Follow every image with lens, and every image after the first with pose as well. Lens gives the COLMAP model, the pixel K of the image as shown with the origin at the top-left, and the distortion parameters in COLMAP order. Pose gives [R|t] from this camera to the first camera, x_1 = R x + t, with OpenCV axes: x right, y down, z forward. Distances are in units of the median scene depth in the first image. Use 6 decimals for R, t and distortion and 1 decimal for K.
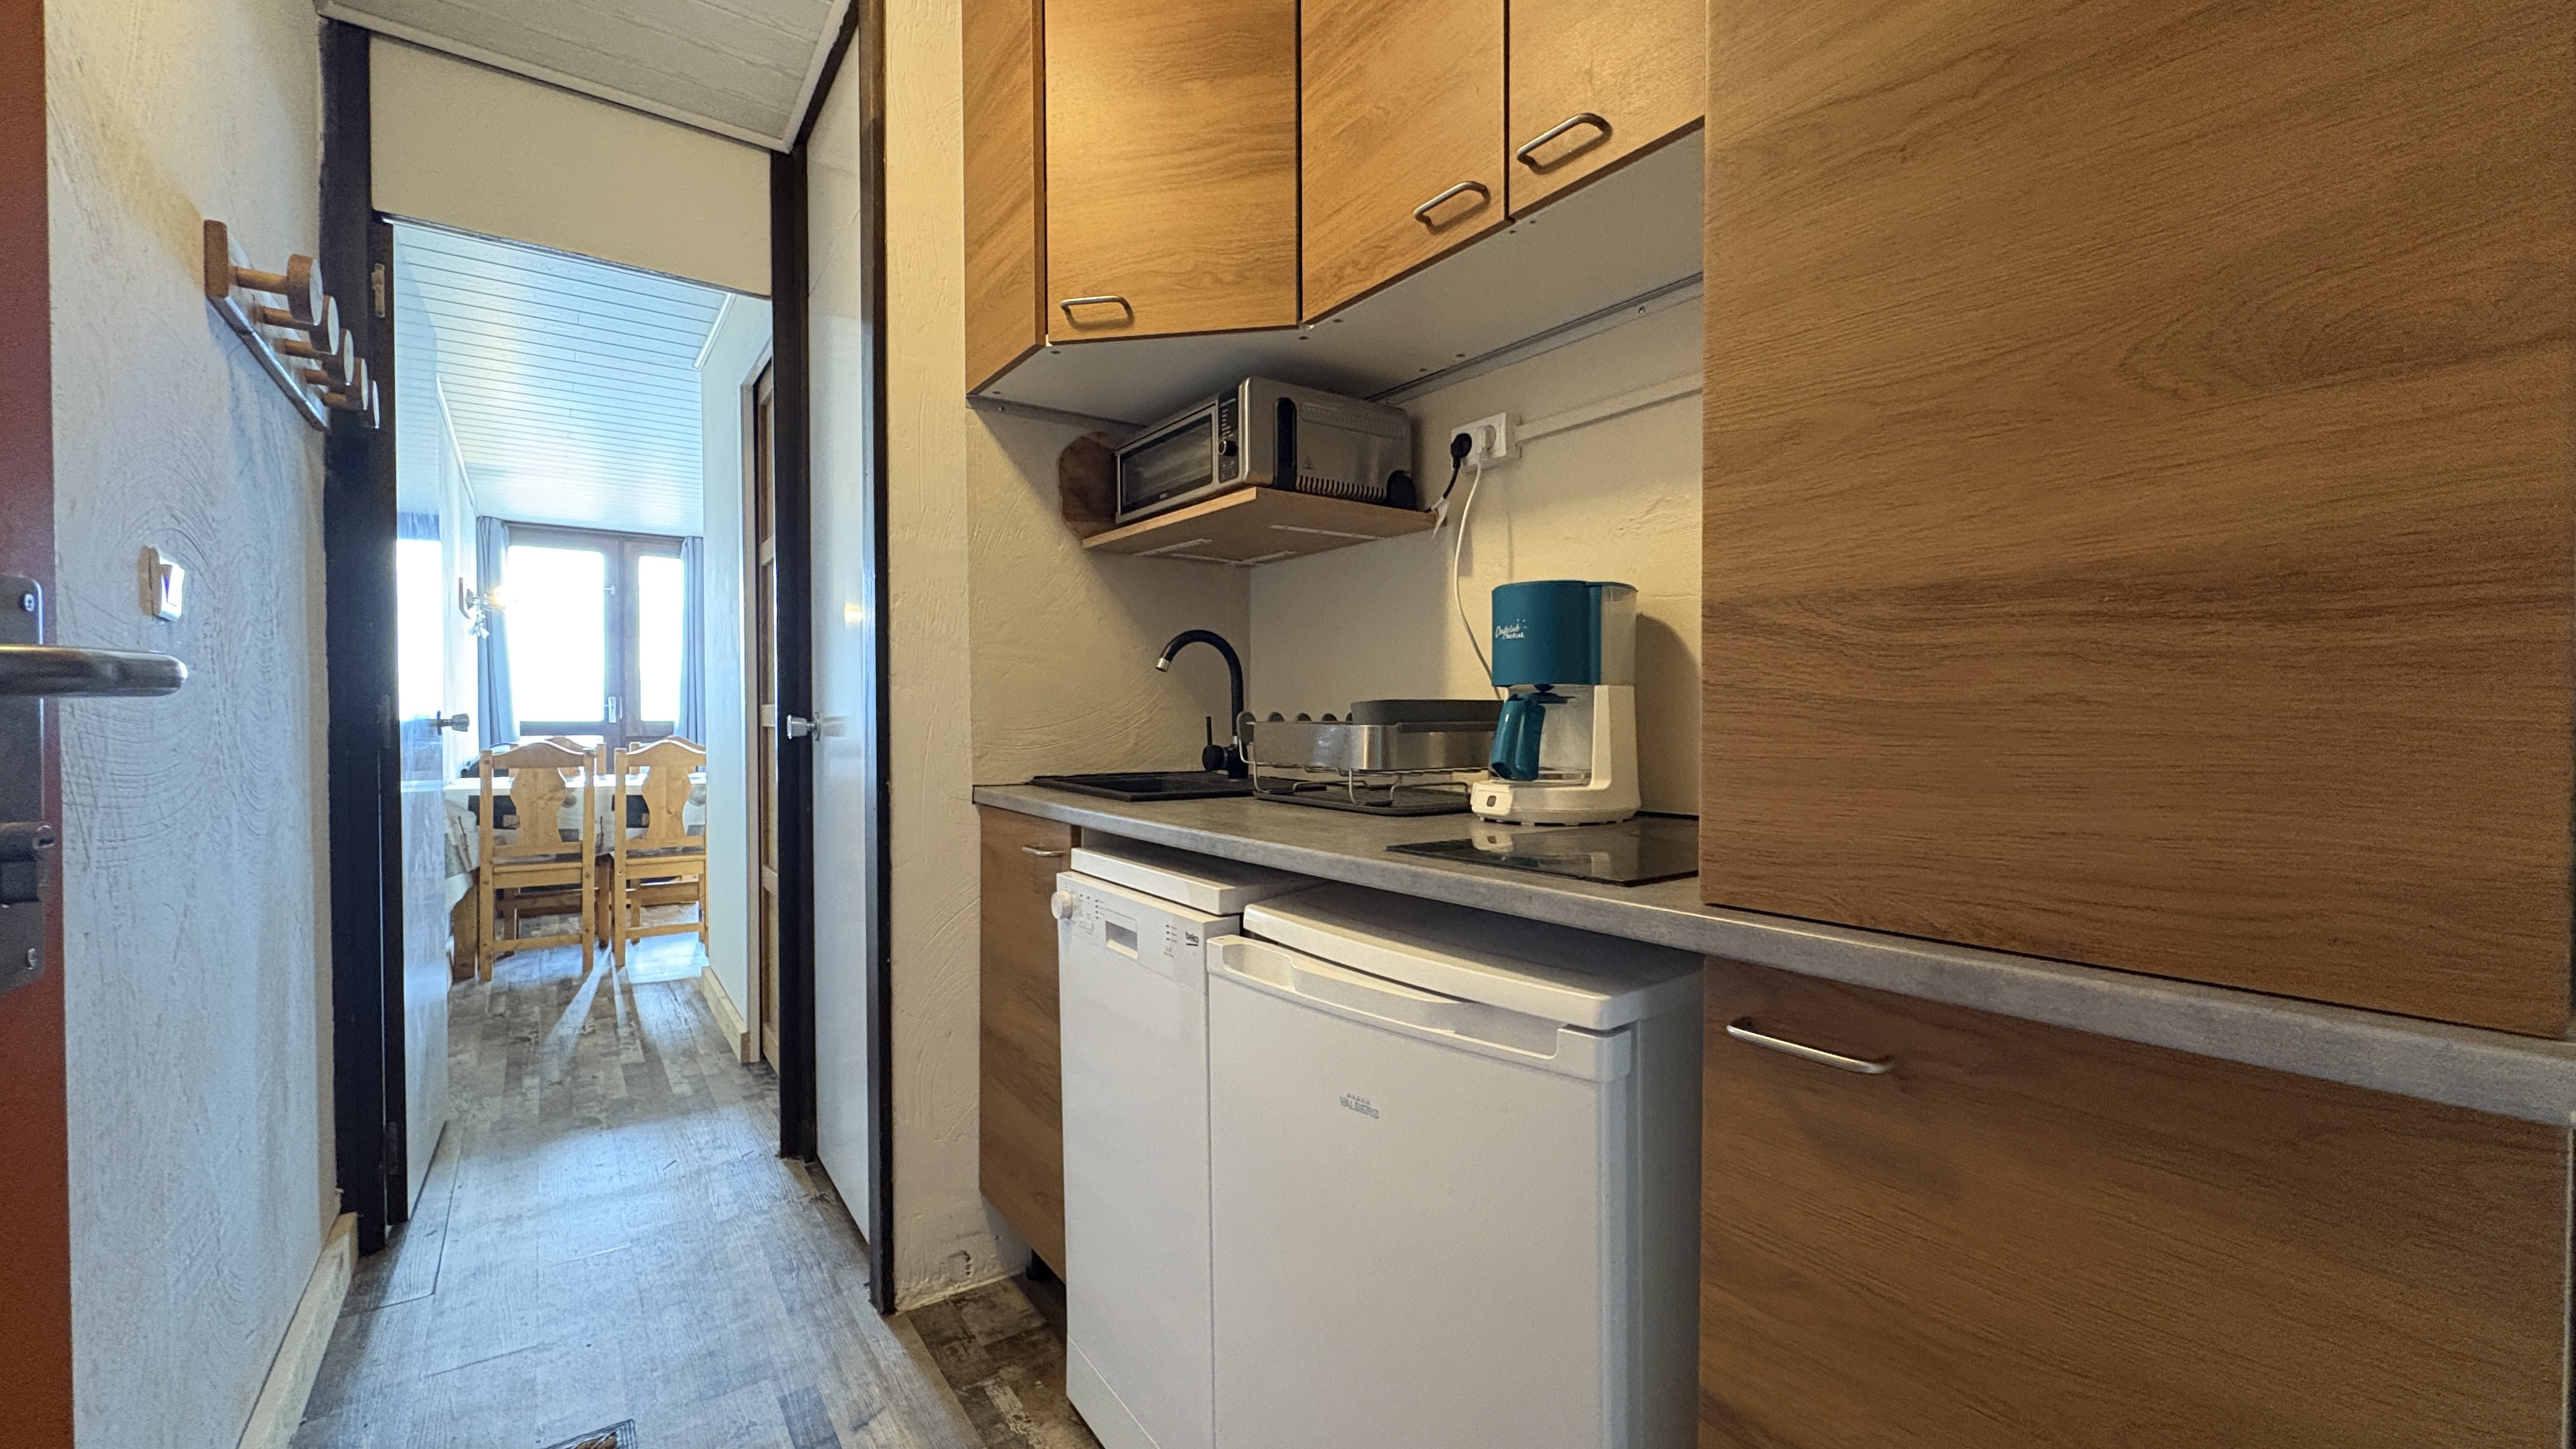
lens RADIAL K [[1019.9, 0, 1288.0], [0, 1019.9, 724.5], [0, 0, 1]] dist [0.000072, 0.000394]
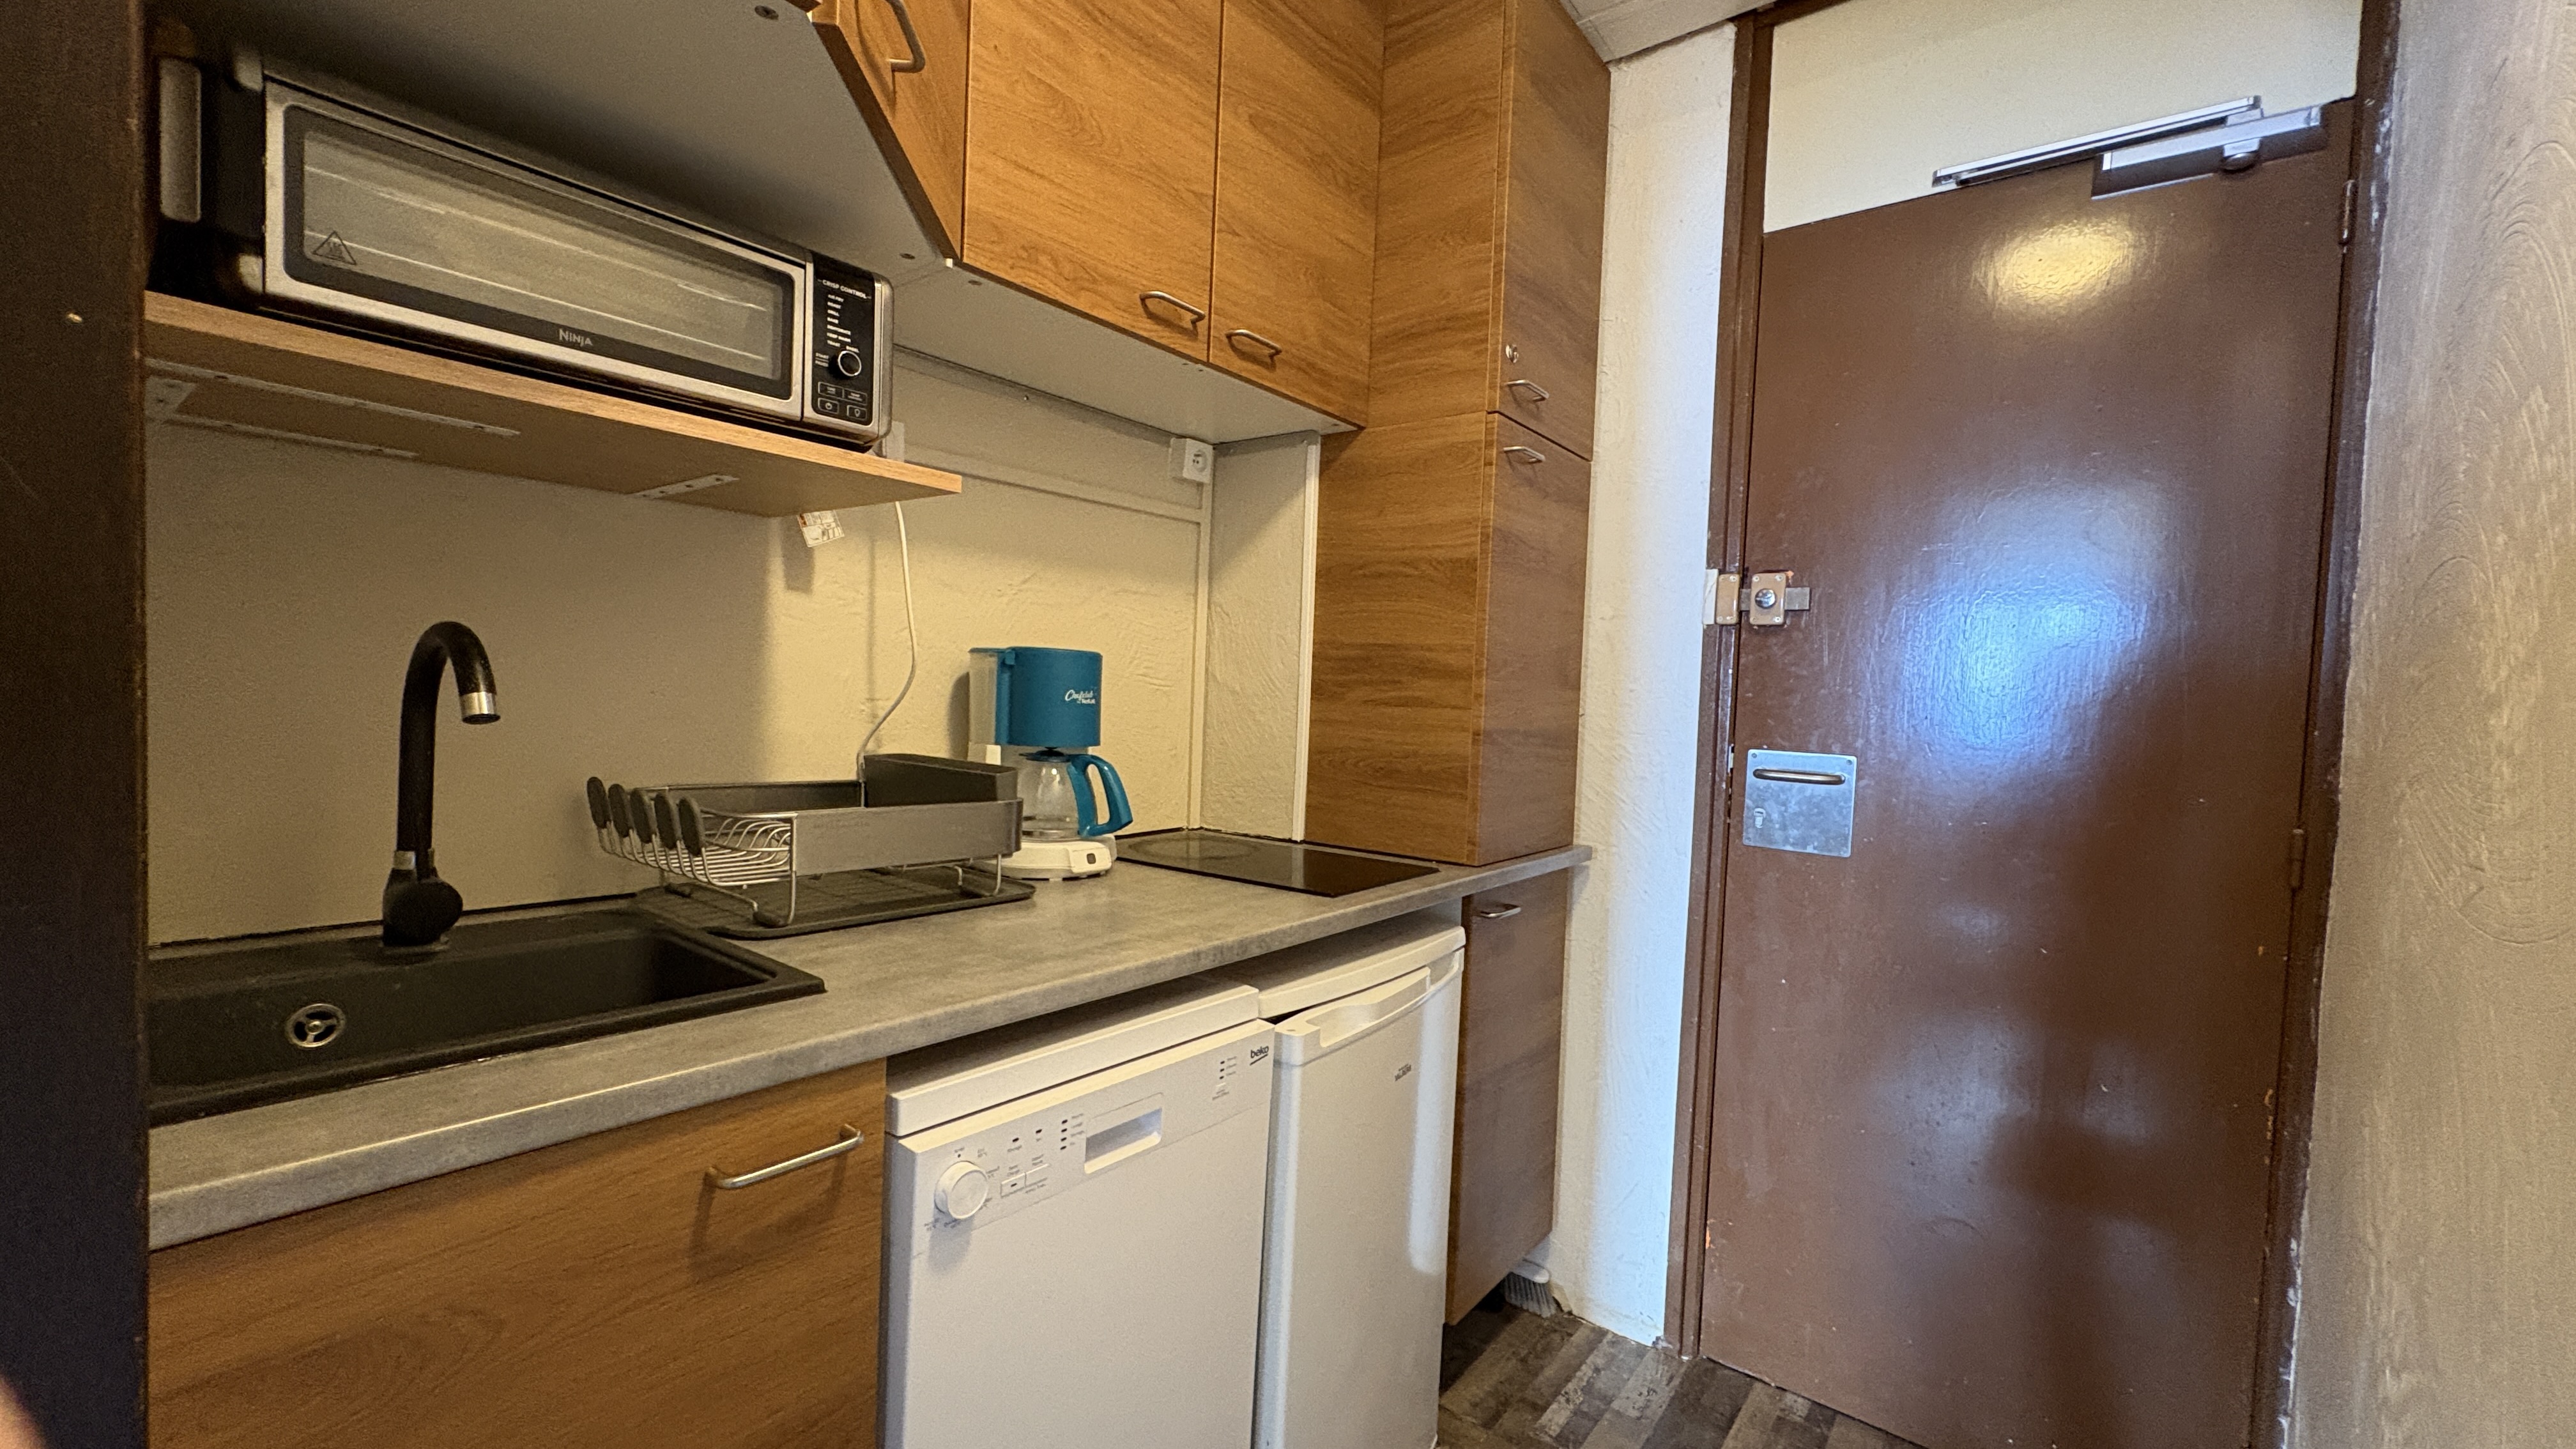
lens RADIAL K [[1019.9, 0, 1288.0], [0, 1019.9, 724.5], [0, 0, 1]] dist [0.000072, 0.000394]
pose [[-0.268366, -0.039372, 0.962512, -0.832023], [-0.032014, 0.998977, 0.031938, -0.099768], [-0.962785, -0.022242, -0.269352, 1.046560]]
